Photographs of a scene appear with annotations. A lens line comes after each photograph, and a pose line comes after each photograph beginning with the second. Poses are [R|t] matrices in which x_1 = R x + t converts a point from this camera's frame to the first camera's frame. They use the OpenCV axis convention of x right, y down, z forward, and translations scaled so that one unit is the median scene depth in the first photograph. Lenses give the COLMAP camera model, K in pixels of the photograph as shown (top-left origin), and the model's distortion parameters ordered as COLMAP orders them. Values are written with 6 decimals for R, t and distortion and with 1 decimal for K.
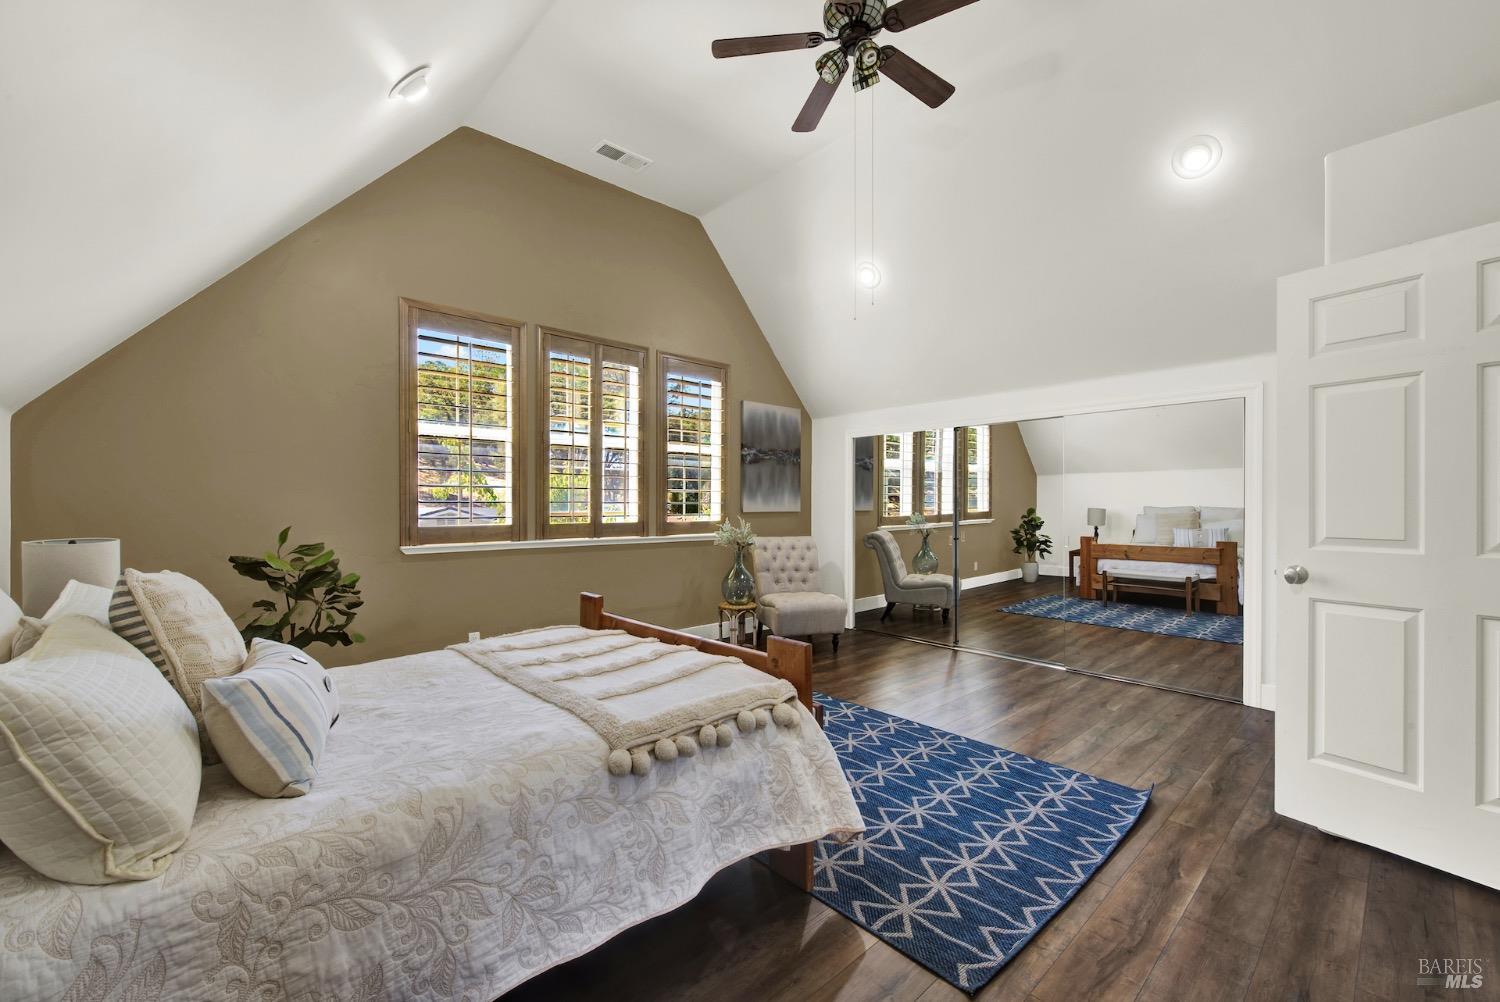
lens RADIAL K [[599.6, 0, 747.0], [0, 599.6, 504.9], [0, 0, 1]] dist [-0.000336, -0.000228]
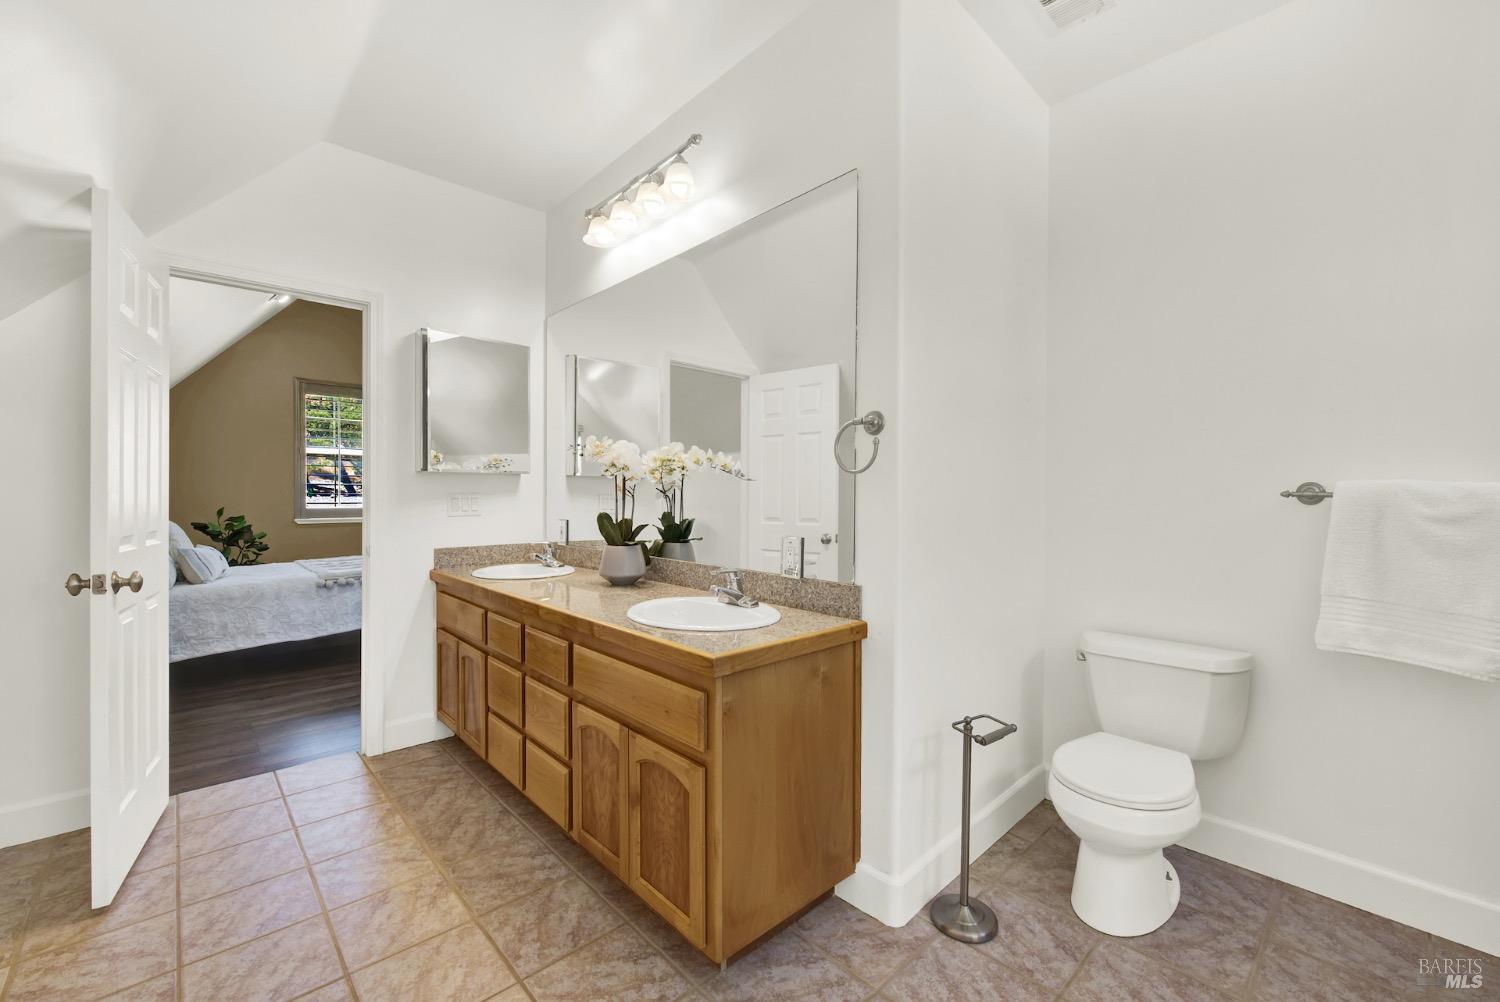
lens RADIAL K [[599.6, 0, 747.0], [0, 599.6, 504.9], [0, 0, 1]] dist [-0.000336, -0.000228]
pose [[0.999650, 0.004963, 0.026003, 0.643874], [-0.005322, 0.999891, 0.013740, -0.002779], [-0.025932, -0.013874, 0.999567, -0.711357]]
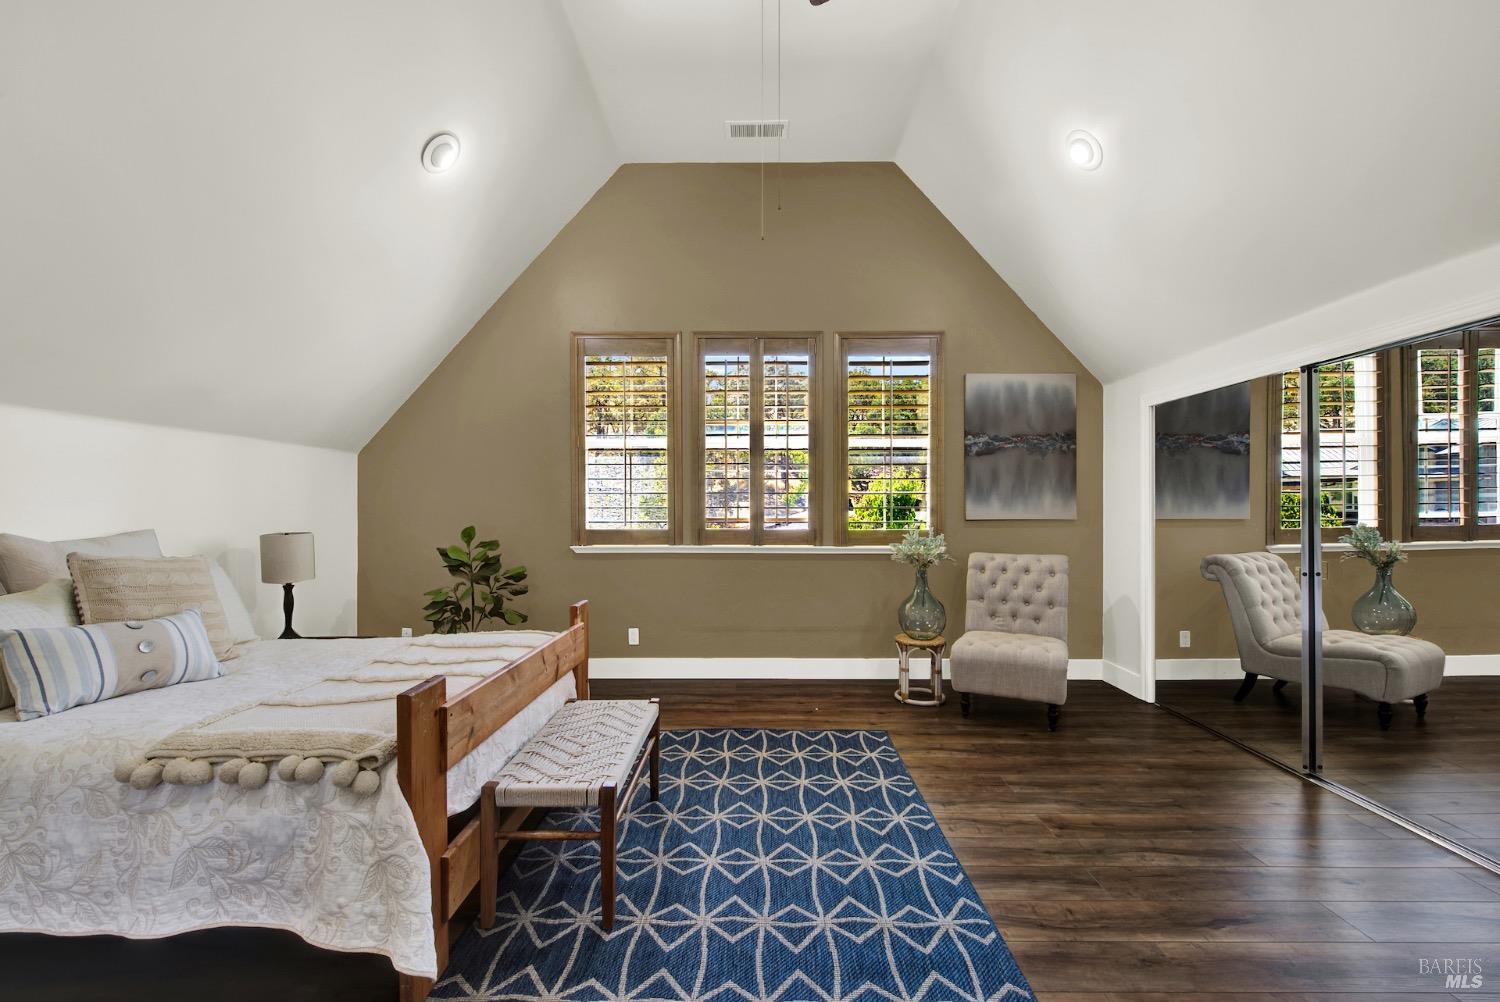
lens RADIAL K [[609.7, 0, 754.2], [0, 609.7, 504.6], [0, 0, 1]] dist [-0.001195, -0.000716]
pose [[0.738333, -0.005157, -0.674417, 0.445640], [0.000095, 0.999972, -0.007543, -0.001600], [0.674436, 0.005506, 0.738313, 0.337266]]
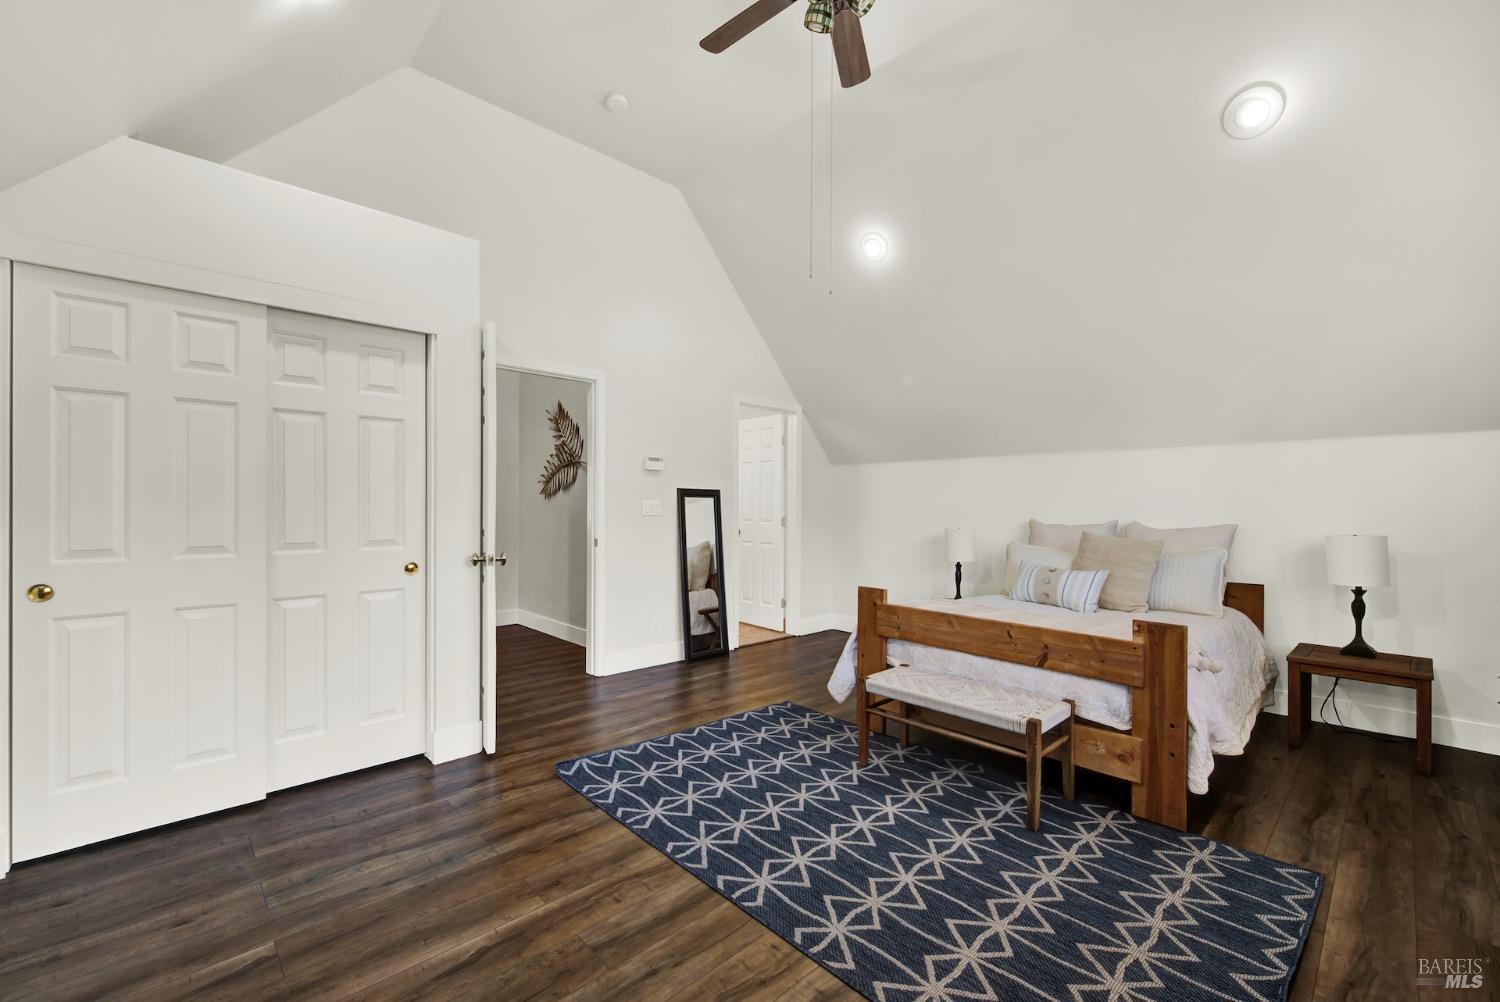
lens RADIAL K [[624.5, 0, 739.5], [0, 624.5, 502.6], [0, 0, 1]] dist [-0.028107, -0.000091]
pose [[-0.999948, -0.003279, -0.009638, 0.221907], [-0.003313, 0.999988, 0.003573, -0.008030], [0.009626, 0.003605, -0.999947, 1.317158]]
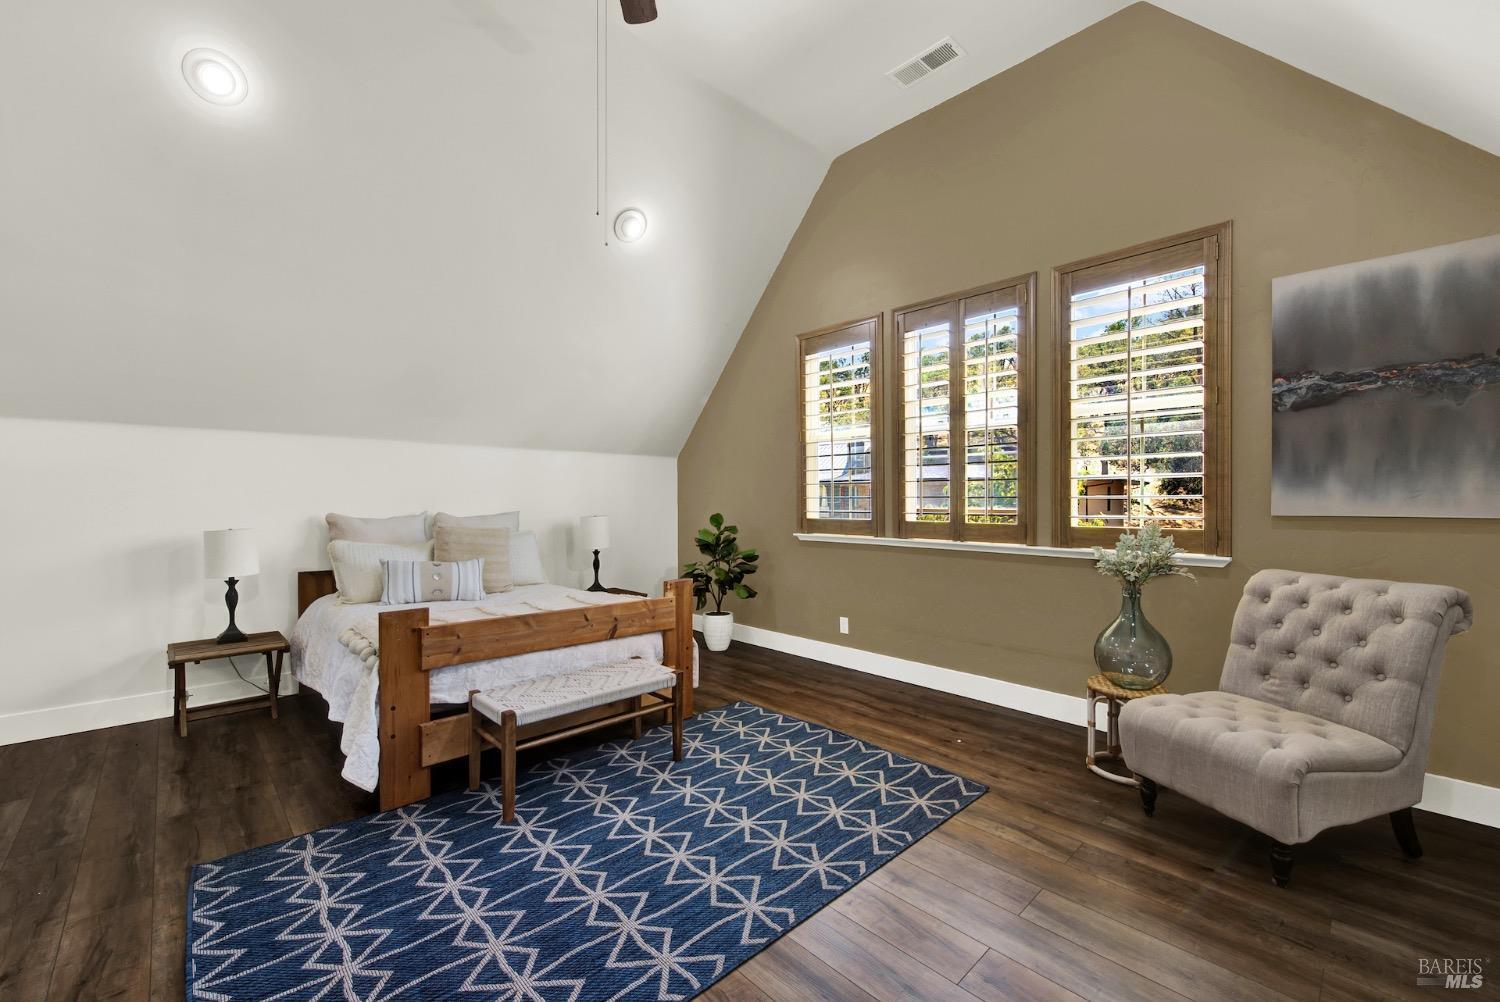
lens RADIAL K [[609.7, 0, 754.2], [0, 609.7, 504.6], [0, 0, 1]] dist [-0.001195, -0.000716]
pose [[0.032365, 0.006777, -0.999453, 0.643975], [-0.000537, 0.999977, 0.006763, 0.000584], [0.999476, 0.000318, 0.032368, 0.805035]]
